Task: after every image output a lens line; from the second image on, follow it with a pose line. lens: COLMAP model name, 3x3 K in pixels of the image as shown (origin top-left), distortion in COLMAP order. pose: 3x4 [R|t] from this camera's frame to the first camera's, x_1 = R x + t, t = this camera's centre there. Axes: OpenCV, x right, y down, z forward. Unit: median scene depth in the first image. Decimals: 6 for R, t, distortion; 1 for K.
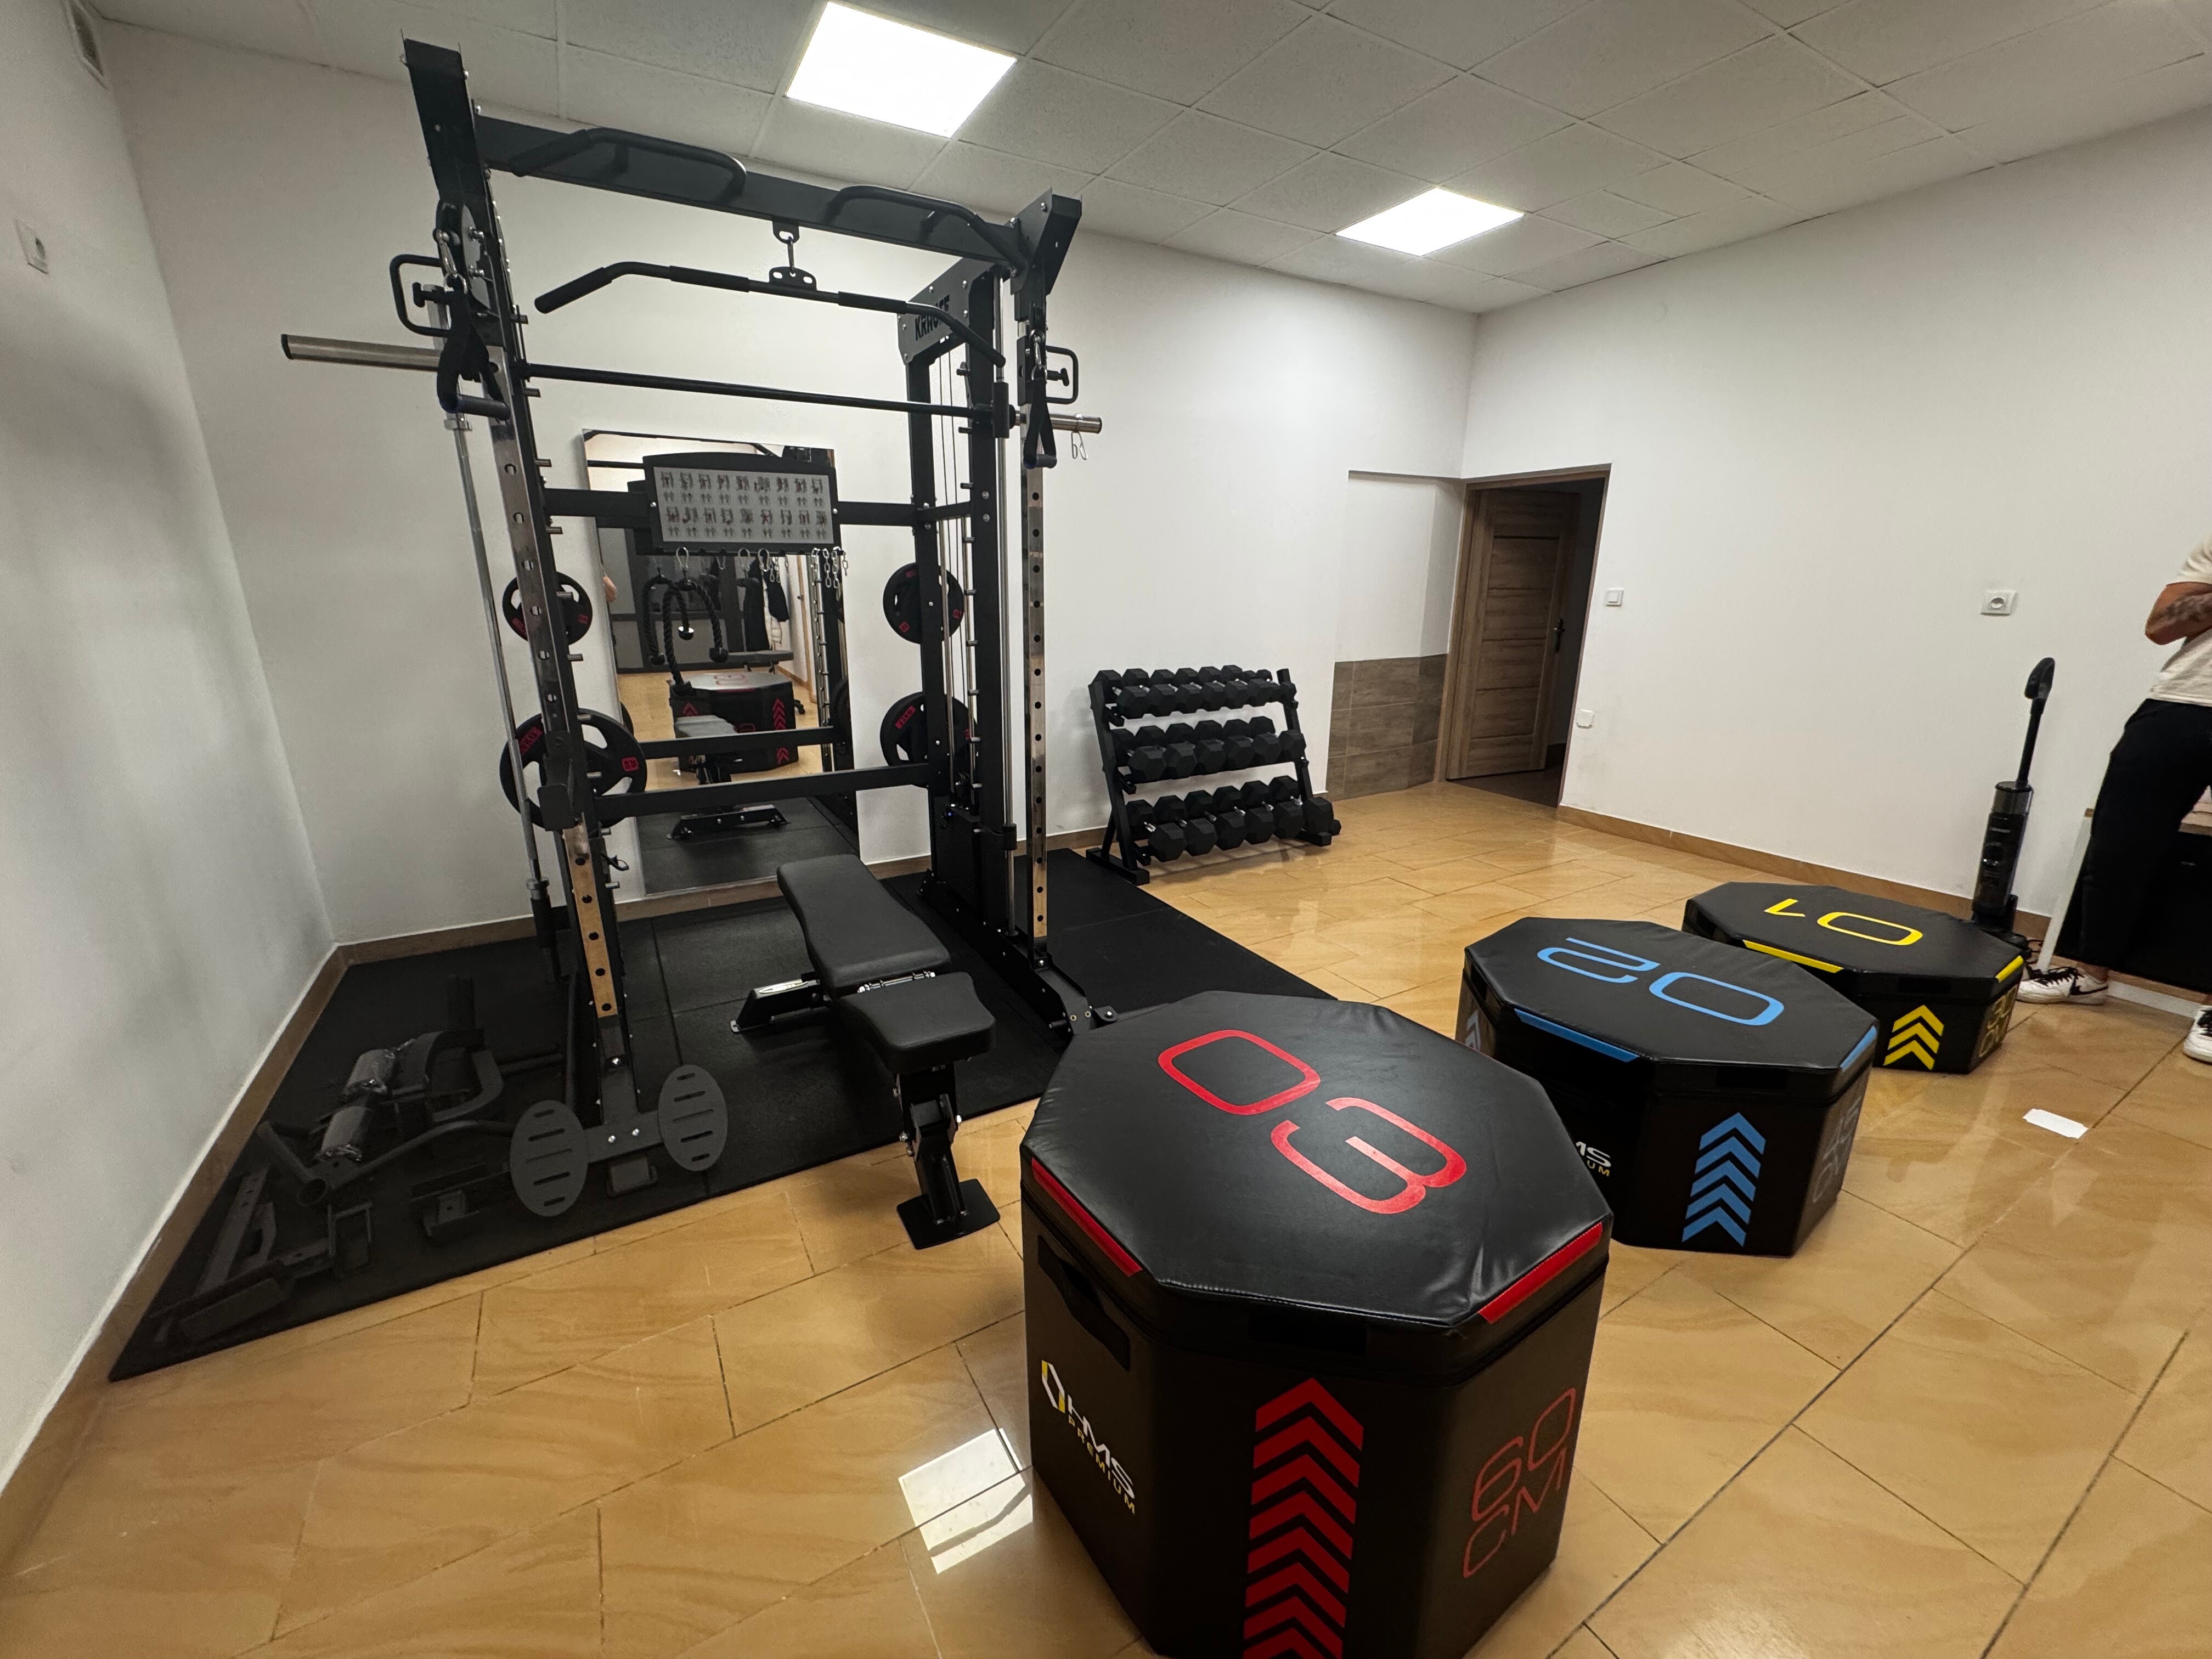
lens RADIAL K [[897.7, 0, 1093.3], [0, 897.7, 833.7], [0, 0, 1]] dist [-0.001830, 0.001638]
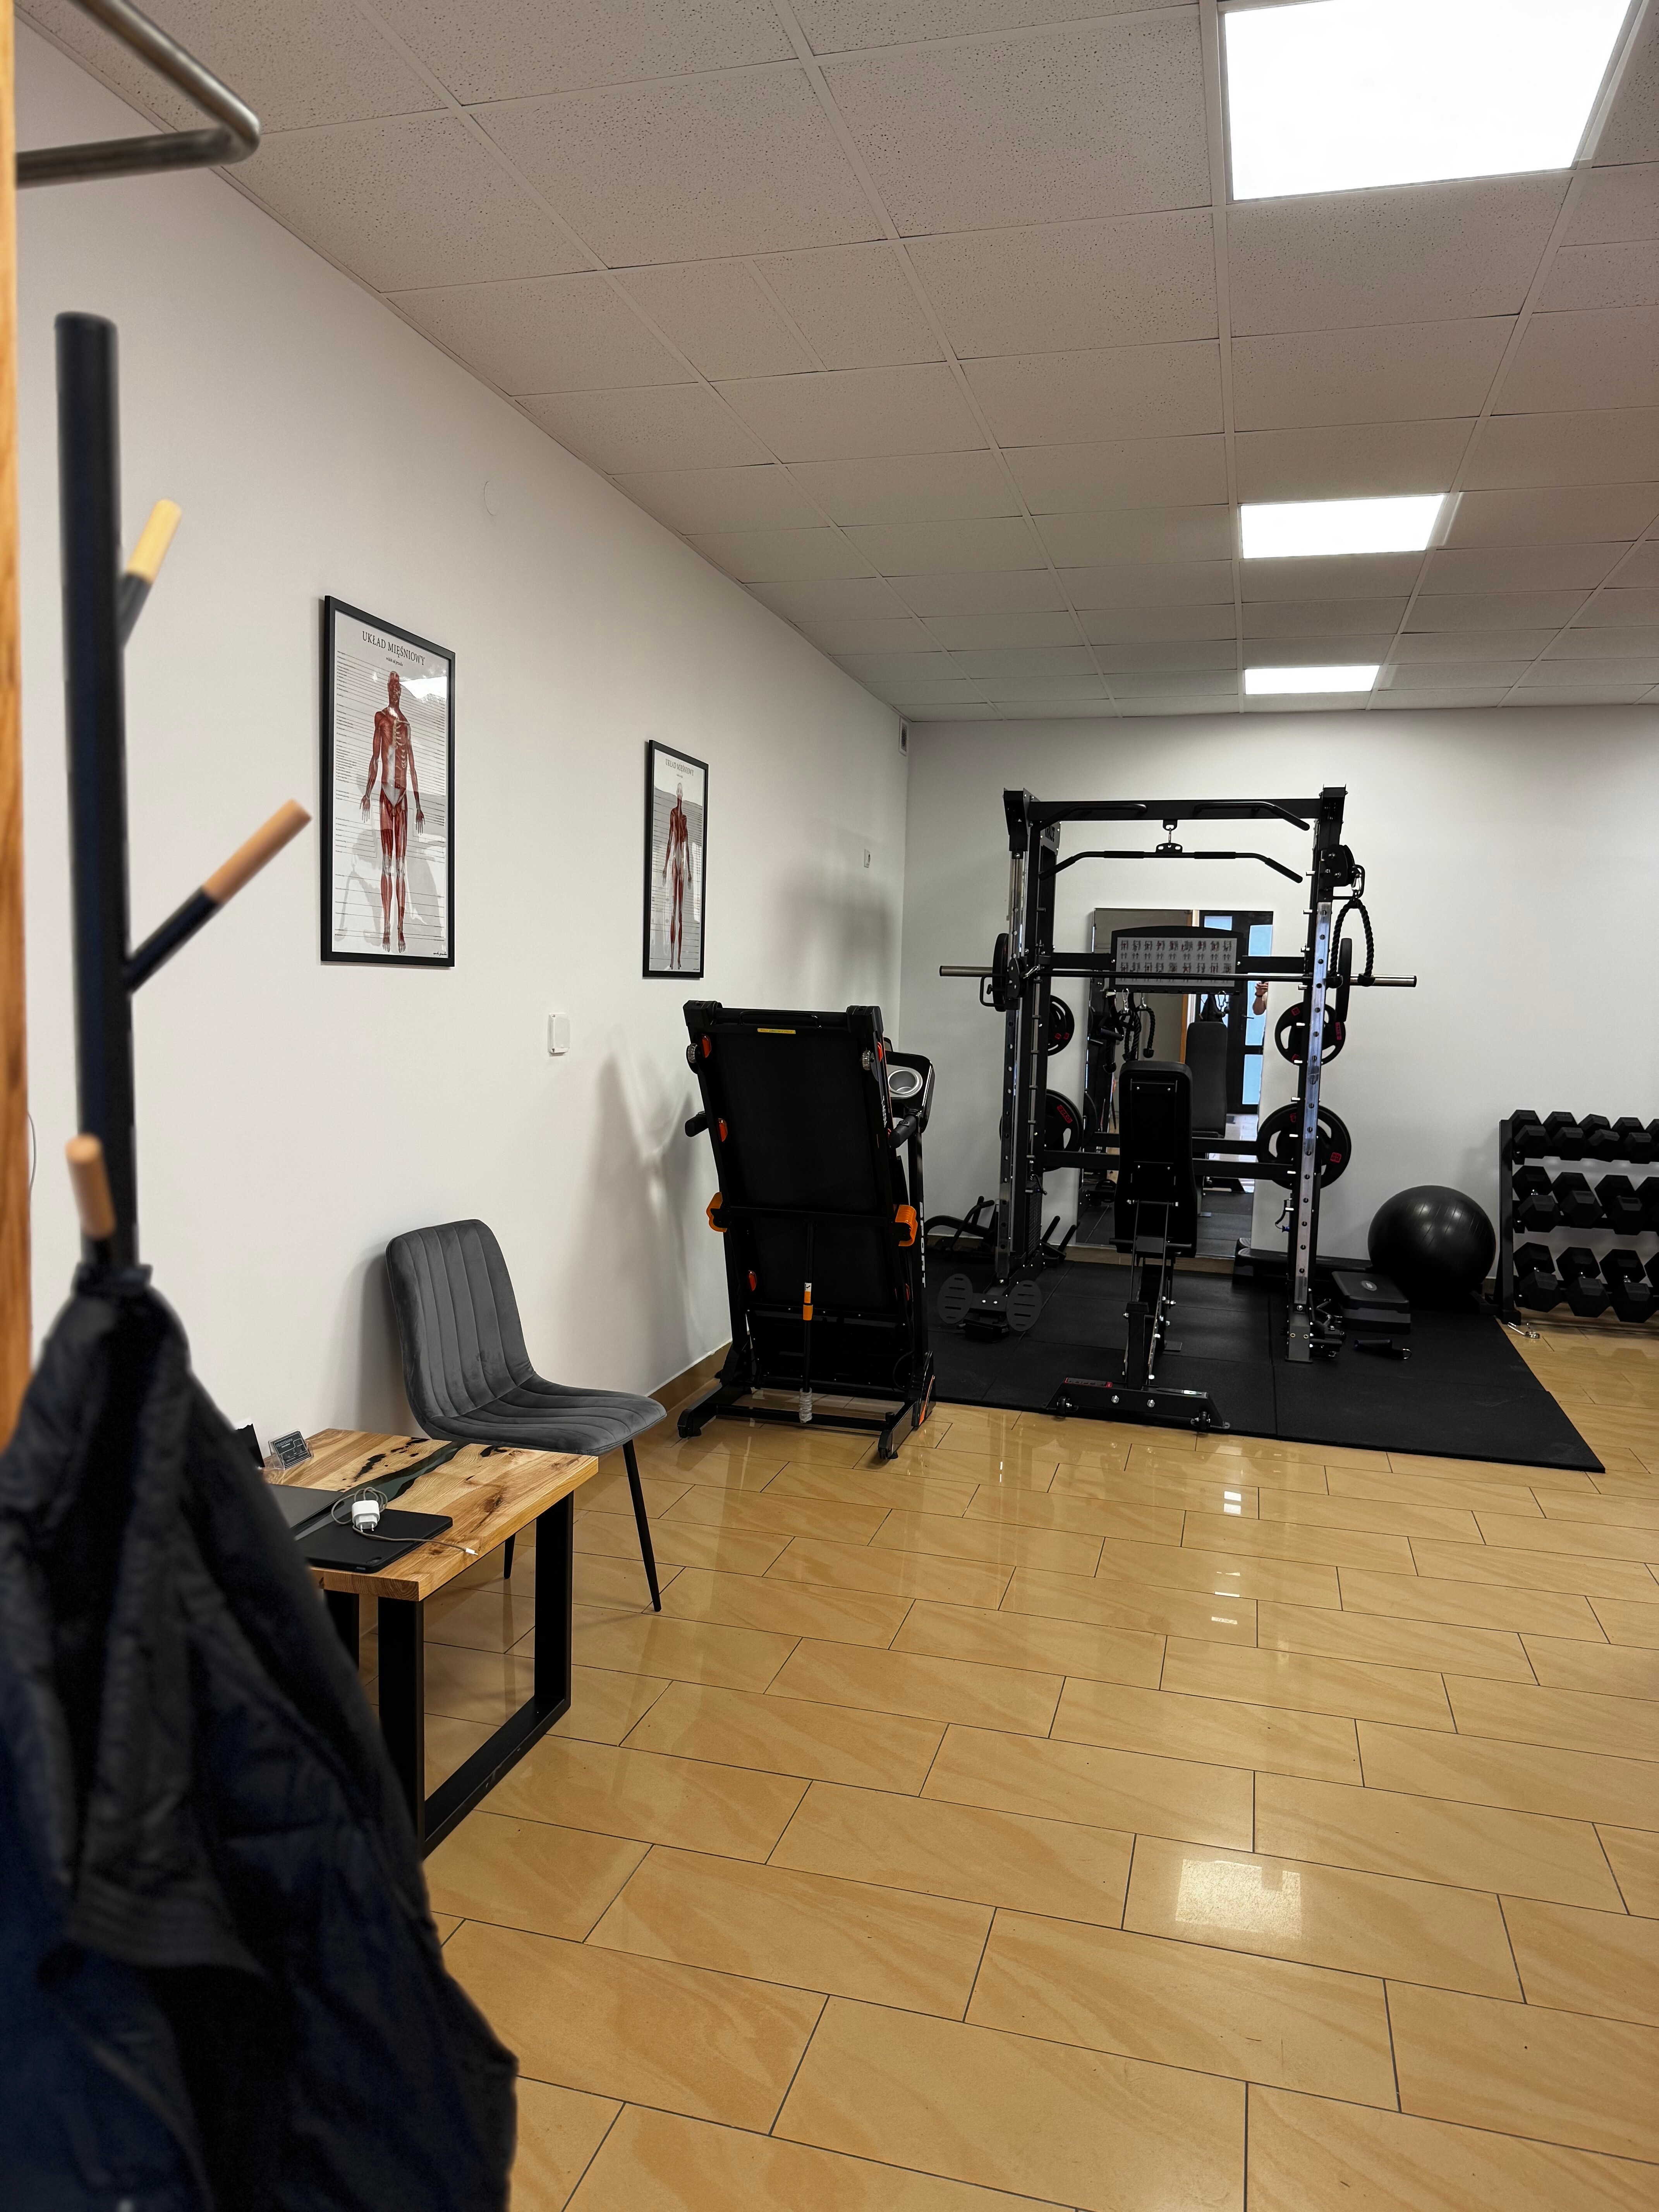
lens RADIAL K [[1561.3, 0, 826.3], [0, 1561.3, 1110.6], [0, 0, 1]] dist [0.010569, -0.025620]
pose [[0.700742, 0.079816, -0.708936, 1.217631], [-0.217520, 0.970309, -0.105764, 0.301682], [0.679445, 0.228321, 0.697298, -1.275266]]
